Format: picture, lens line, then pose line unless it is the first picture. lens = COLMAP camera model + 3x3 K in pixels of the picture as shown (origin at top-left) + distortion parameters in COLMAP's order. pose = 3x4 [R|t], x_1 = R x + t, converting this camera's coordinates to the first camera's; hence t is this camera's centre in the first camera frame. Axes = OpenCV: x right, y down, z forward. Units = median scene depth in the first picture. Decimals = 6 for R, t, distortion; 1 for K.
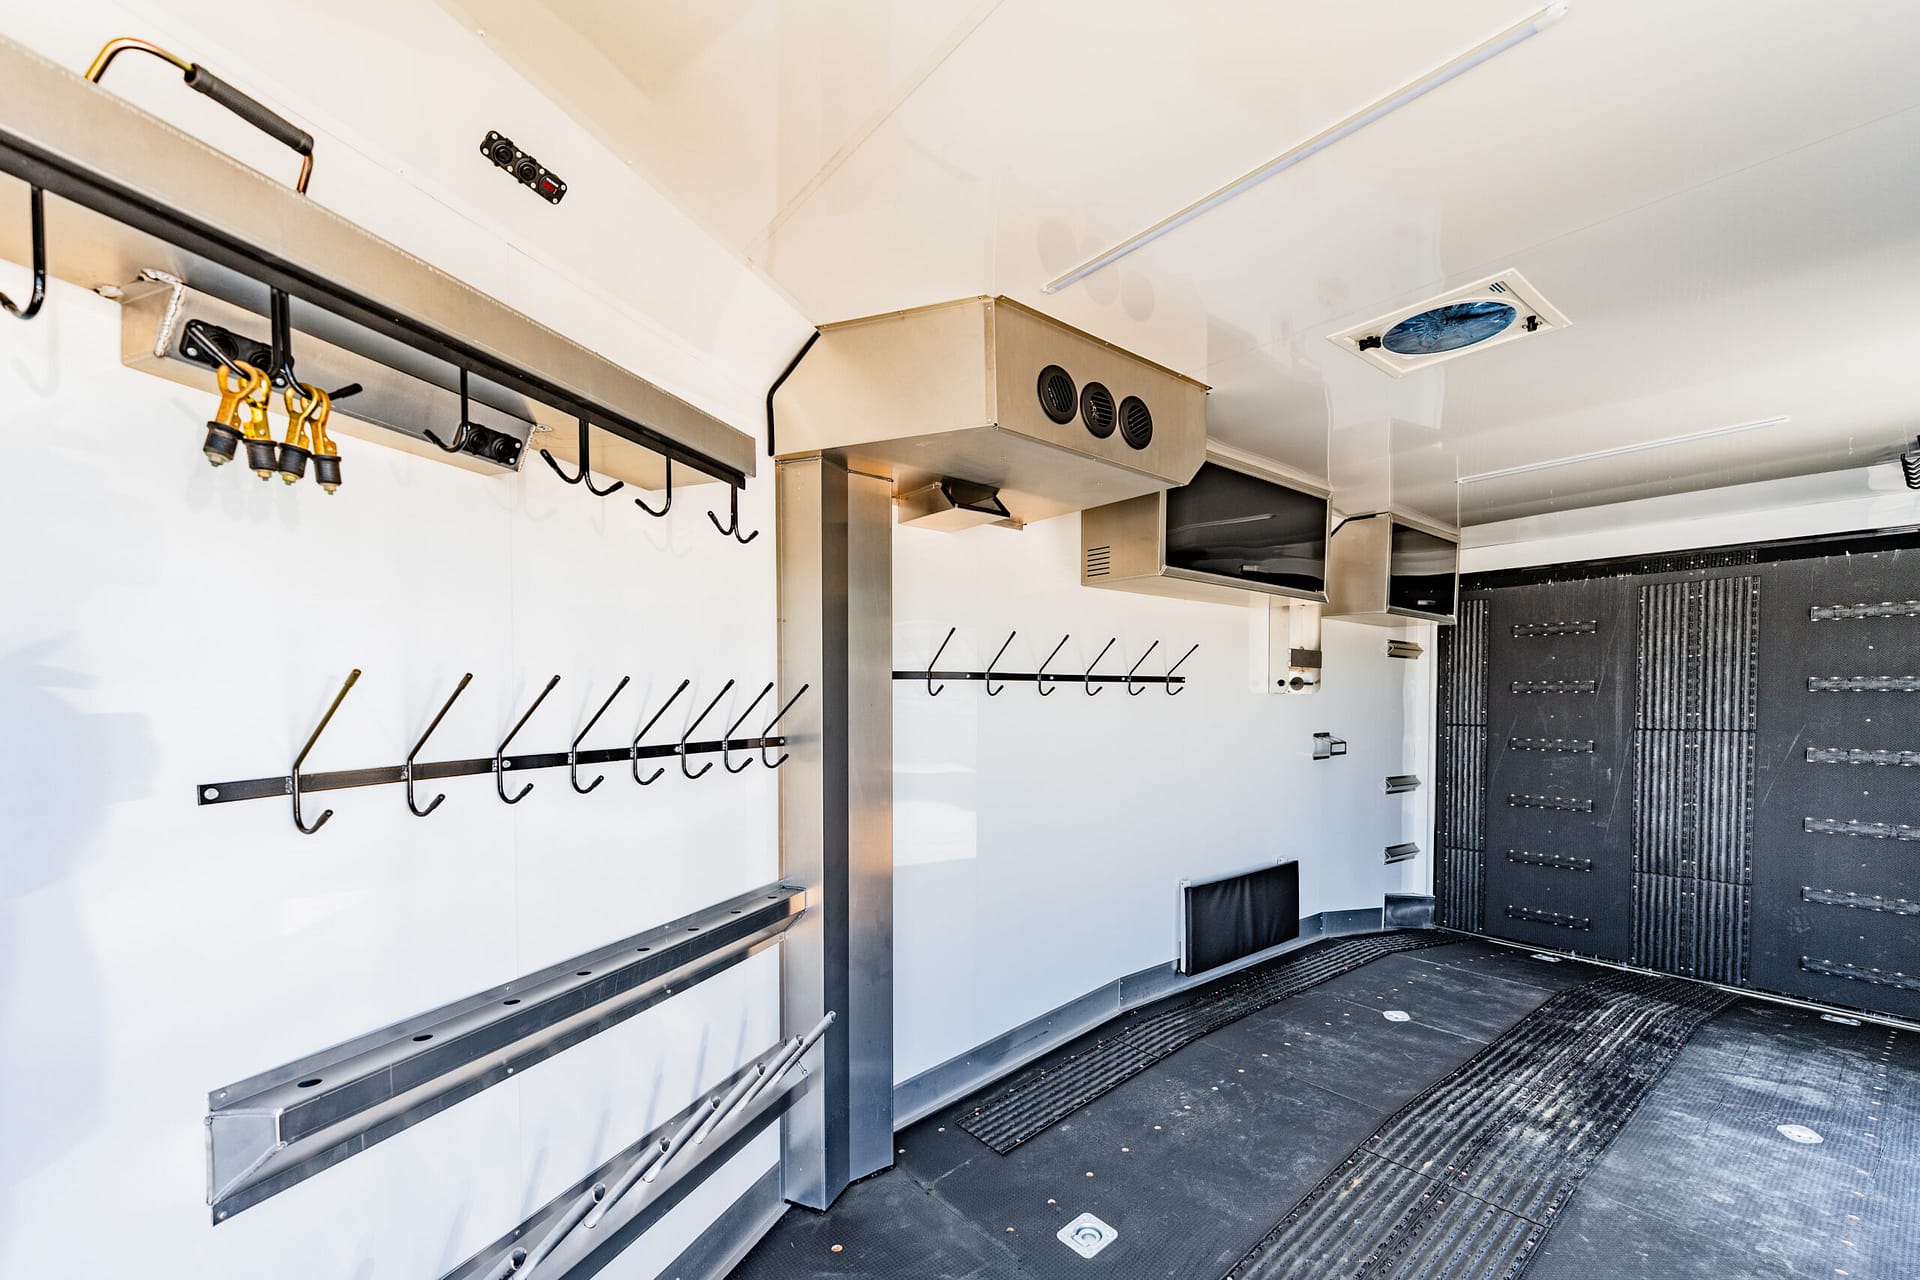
lens RADIAL K [[715.3, 0, 948.2], [0, 715.3, 704.1], [0, 0, 1]] dist [-0.001919, -0.000148]
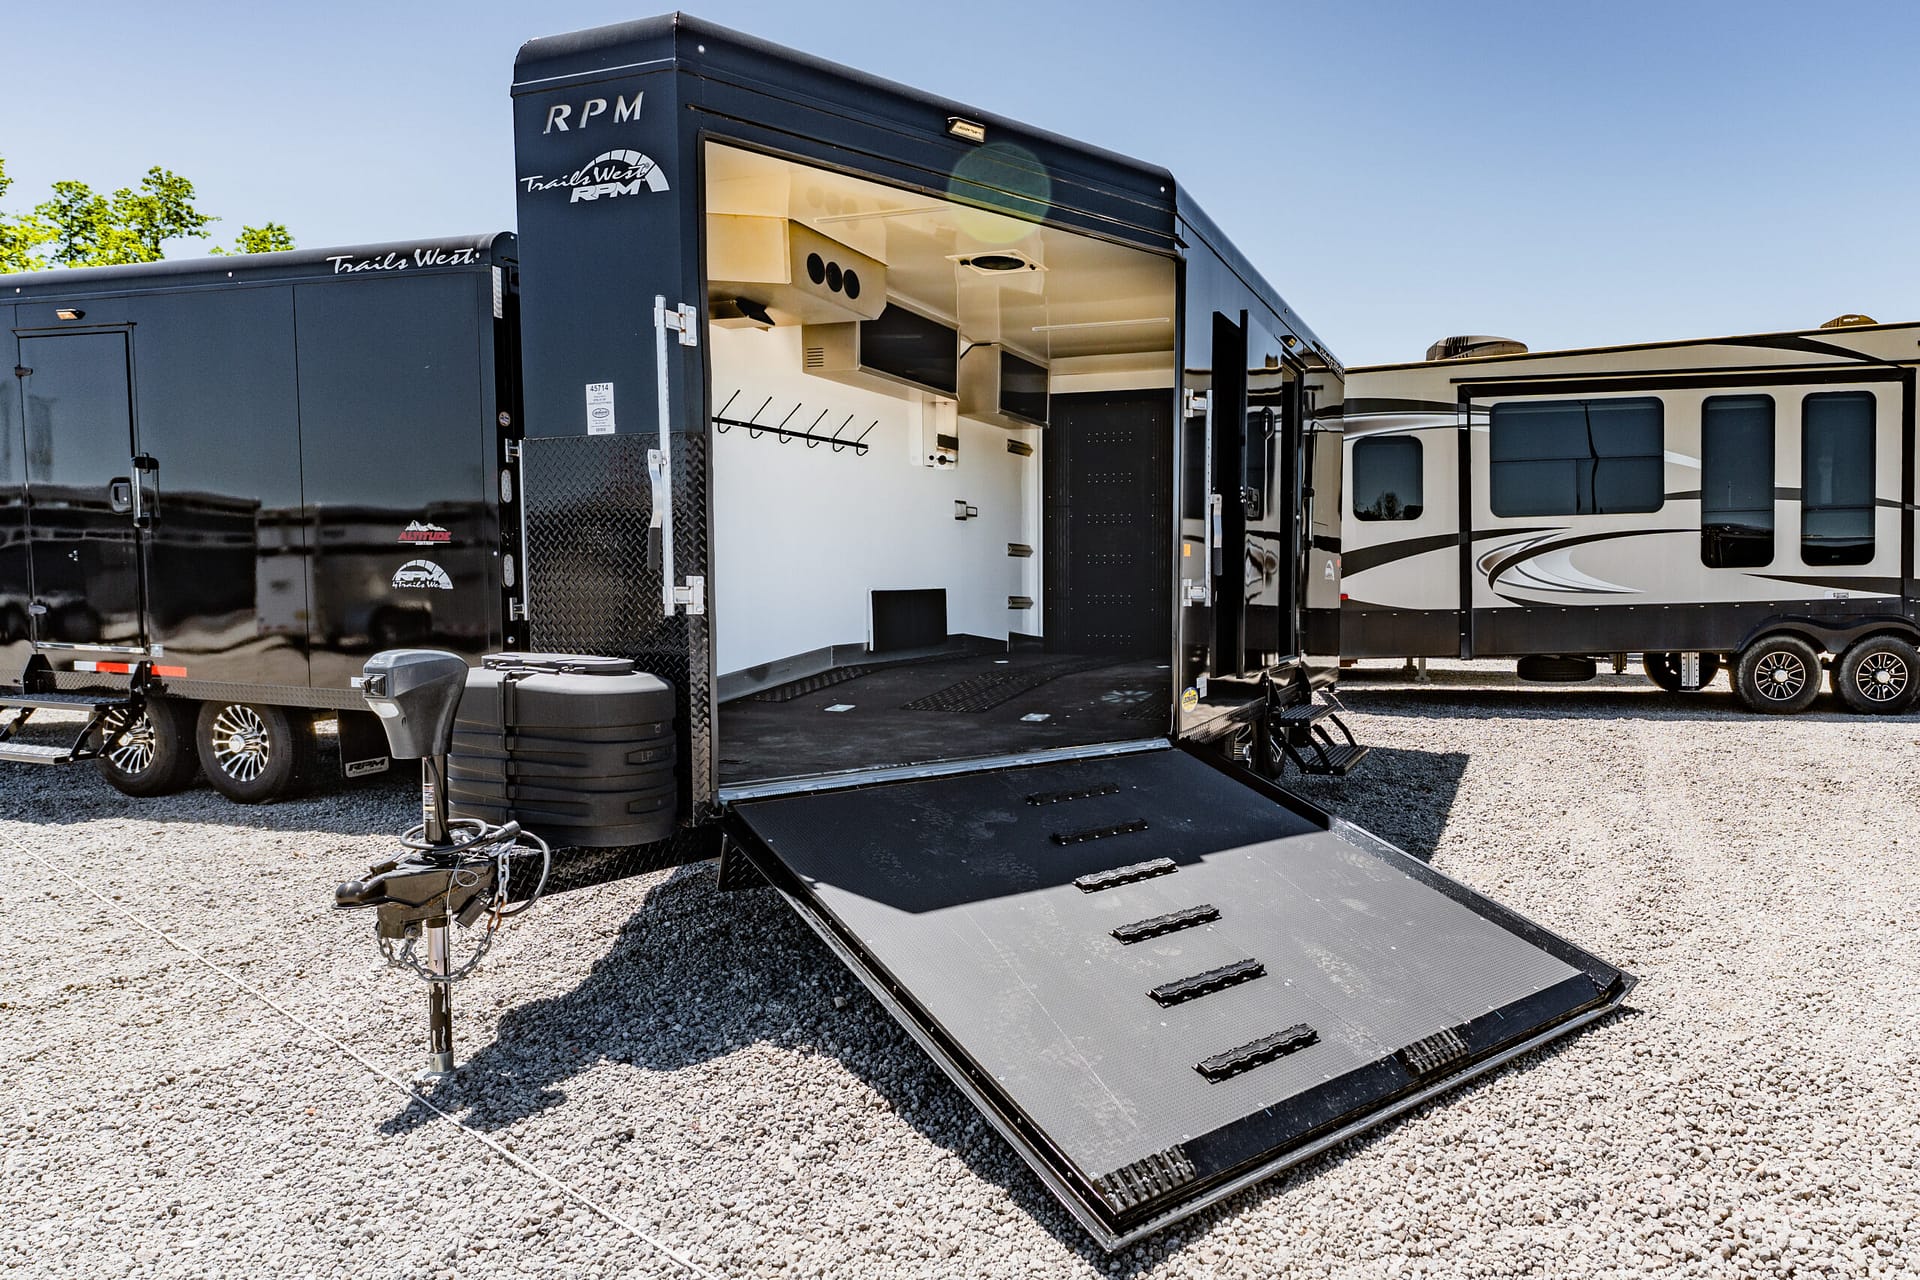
lens RADIAL K [[1158.0, 0, 1095.1], [0, 1158.0, 639.7], [0, 0, 1]] dist [0.005932, -0.005000]
pose [[0.849222, -0.026733, 0.527358, -0.772220], [0.006921, 0.999195, 0.039506, 0.392147], [-0.527990, -0.029900, 0.848724, -1.818812]]
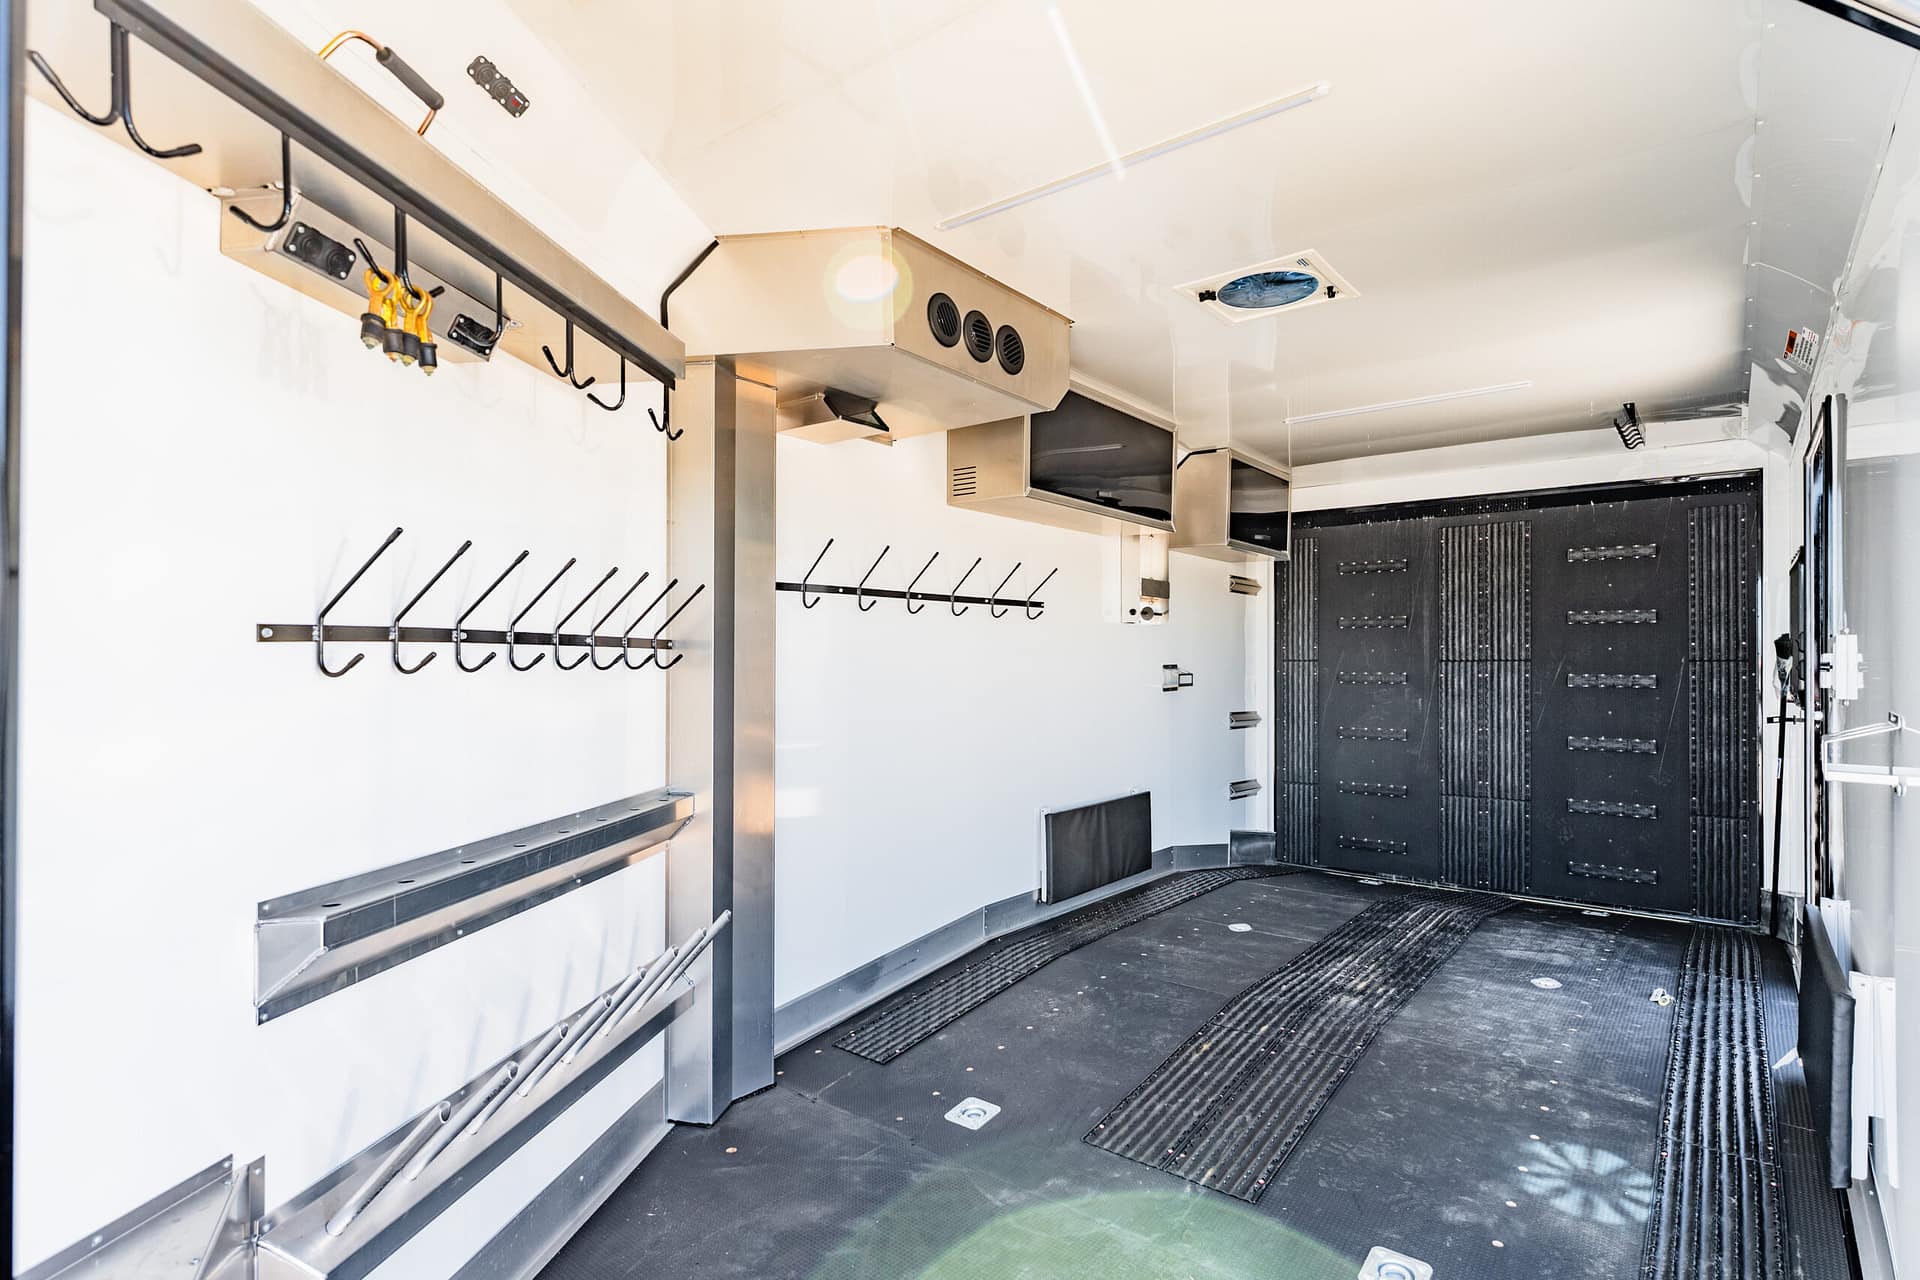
lens RADIAL K [[889.2, 0, 919.8], [0, 889.2, 650.4], [0, 0, 1]] dist [-0.004012, -0.000755]
pose [[0.977993, 0.000539, 0.208638, -0.142318], [0.004326, 0.999729, -0.022861, 0.084322], [-0.208594, 0.023260, 0.977726, -0.255774]]
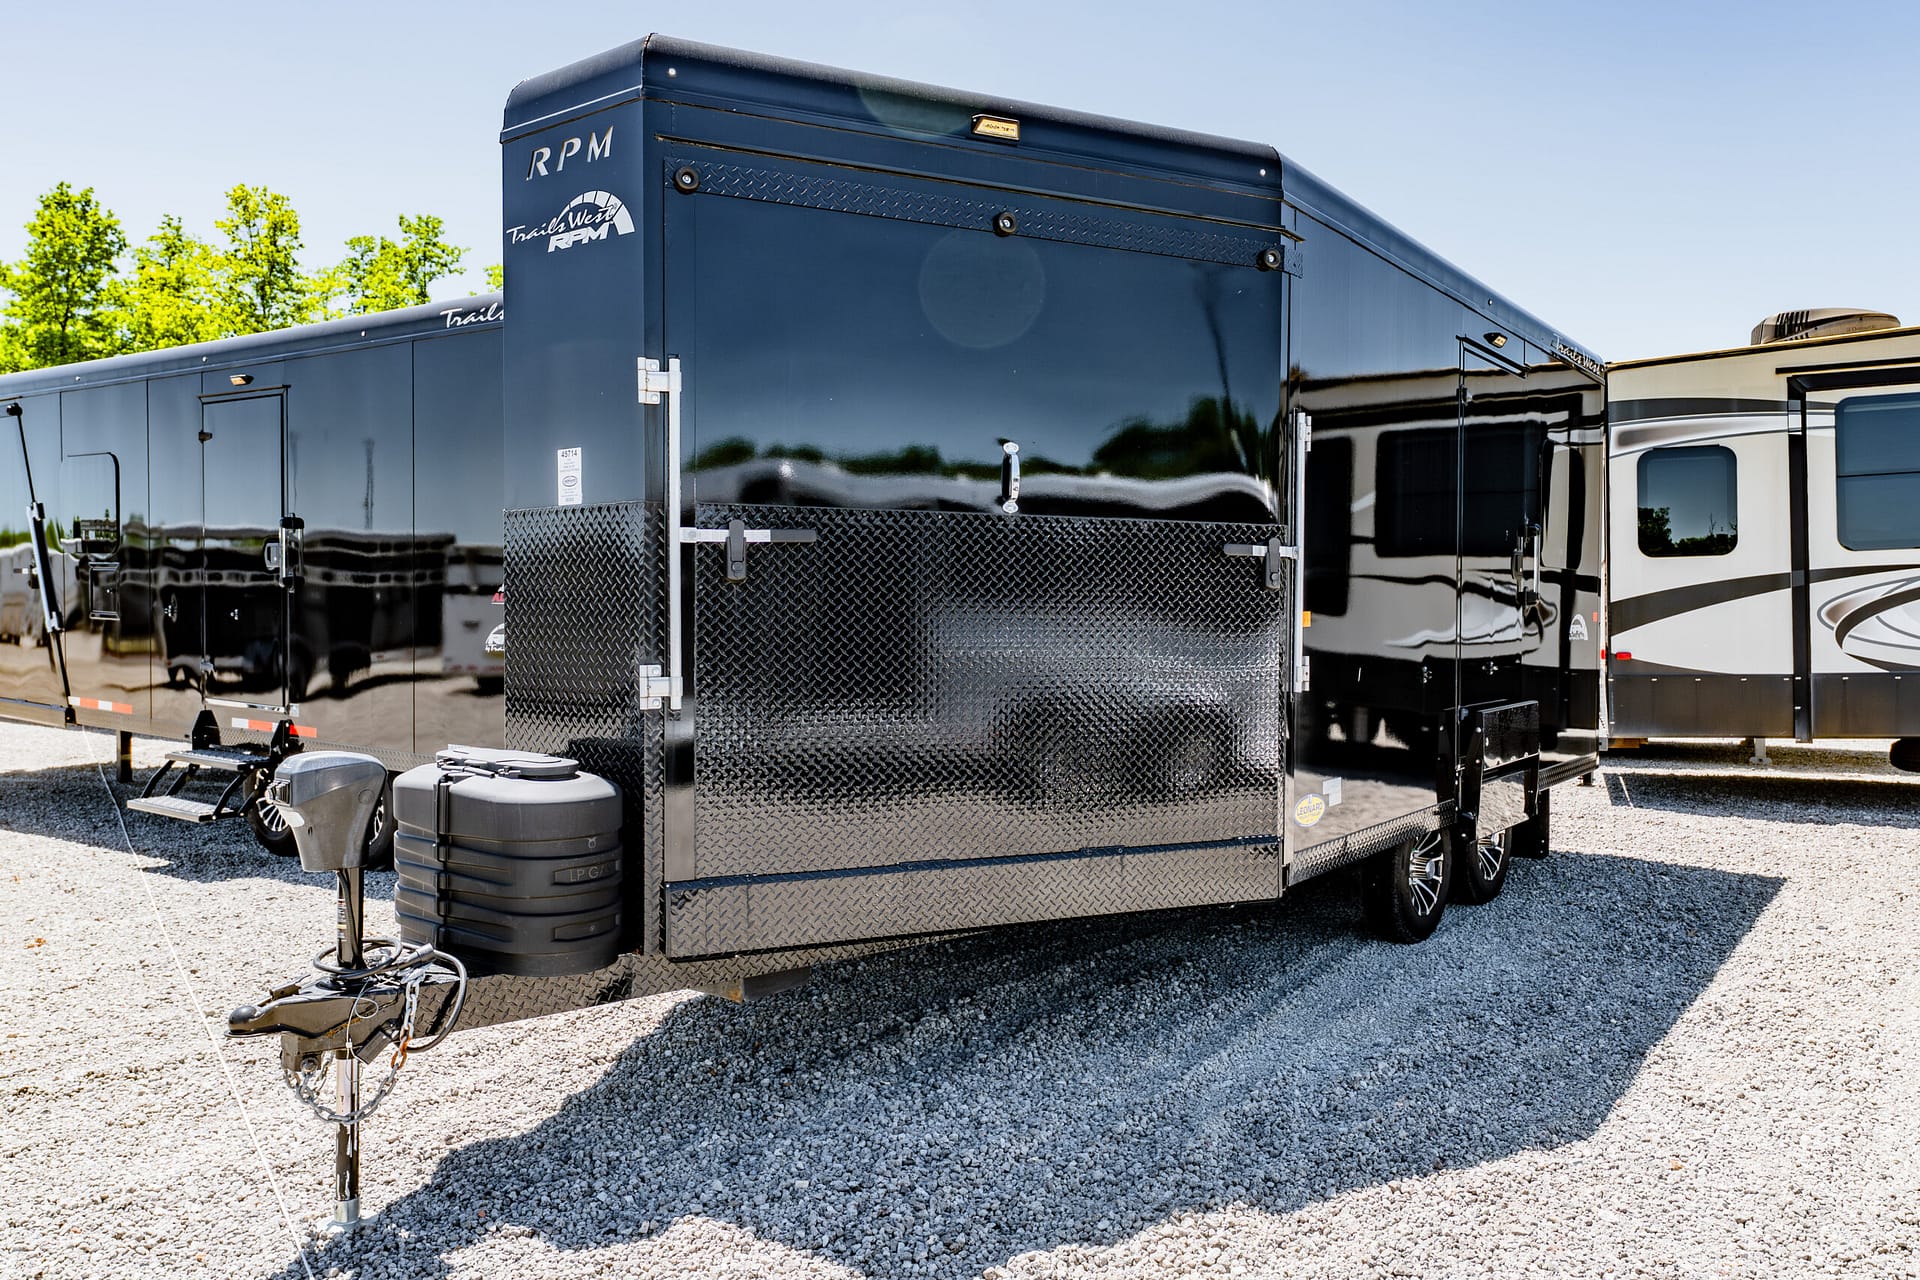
lens RADIAL K [[1336.7, 0, 1034.3], [0, 1336.7, 612.2], [0, 0, 1]] dist [-0.002347, 0.001931]
pose [[0.959809, -0.000833, 0.280653, -0.366571], [0.004120, 0.999930, -0.011124, 0.312054], [-0.280624, 0.011833, 0.959745, -1.840695]]
